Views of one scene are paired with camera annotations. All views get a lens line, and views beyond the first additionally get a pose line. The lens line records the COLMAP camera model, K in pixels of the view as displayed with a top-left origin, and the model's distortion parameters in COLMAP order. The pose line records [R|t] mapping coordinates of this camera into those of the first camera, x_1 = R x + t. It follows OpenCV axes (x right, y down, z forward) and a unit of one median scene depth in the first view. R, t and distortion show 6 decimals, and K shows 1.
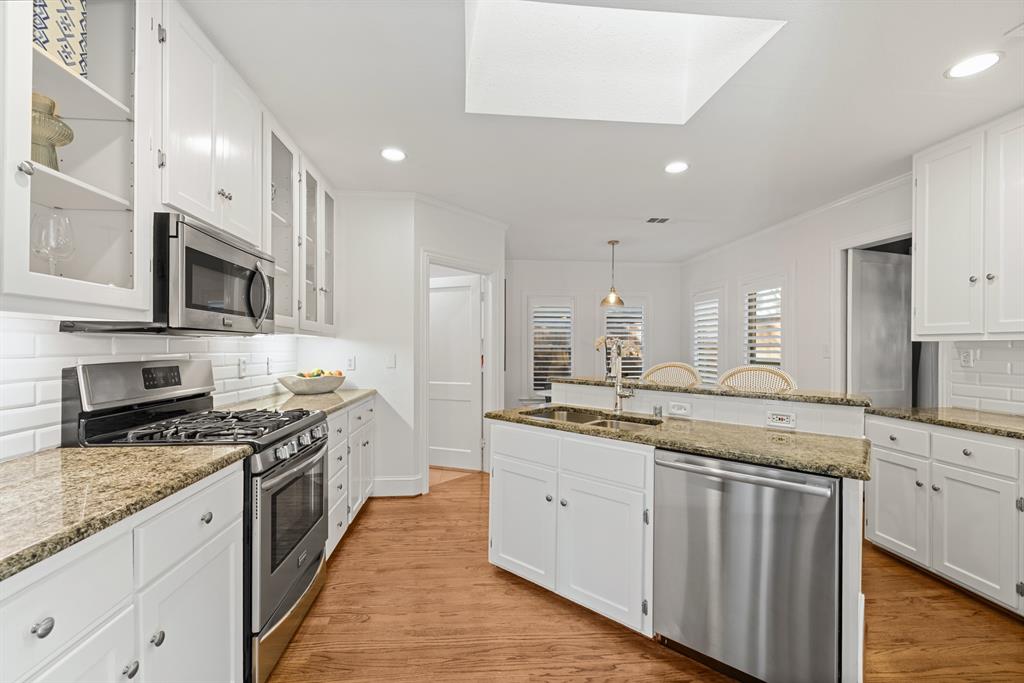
lens RADIAL K [[432.1, 0, 506.9], [0, 432.1, 351.5], [0, 0, 1]] dist [-0.002432, 0.000644]
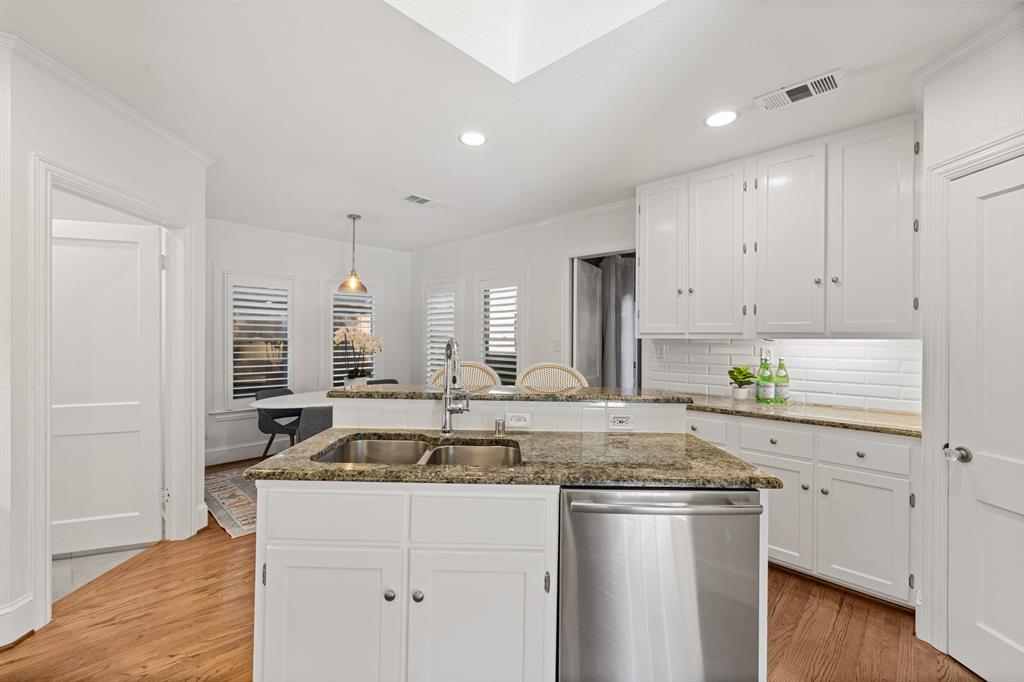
lens RADIAL K [[432.1, 0, 515.9], [0, 432.1, 342.0], [0, 0, 1]] dist [-0.002432, 0.000644]
pose [[0.759205, -0.001568, 0.650850, -0.096031], [0.002271, 0.999997, -0.000241, -0.012100], [-0.650848, 0.001661, 0.759206, 0.240655]]
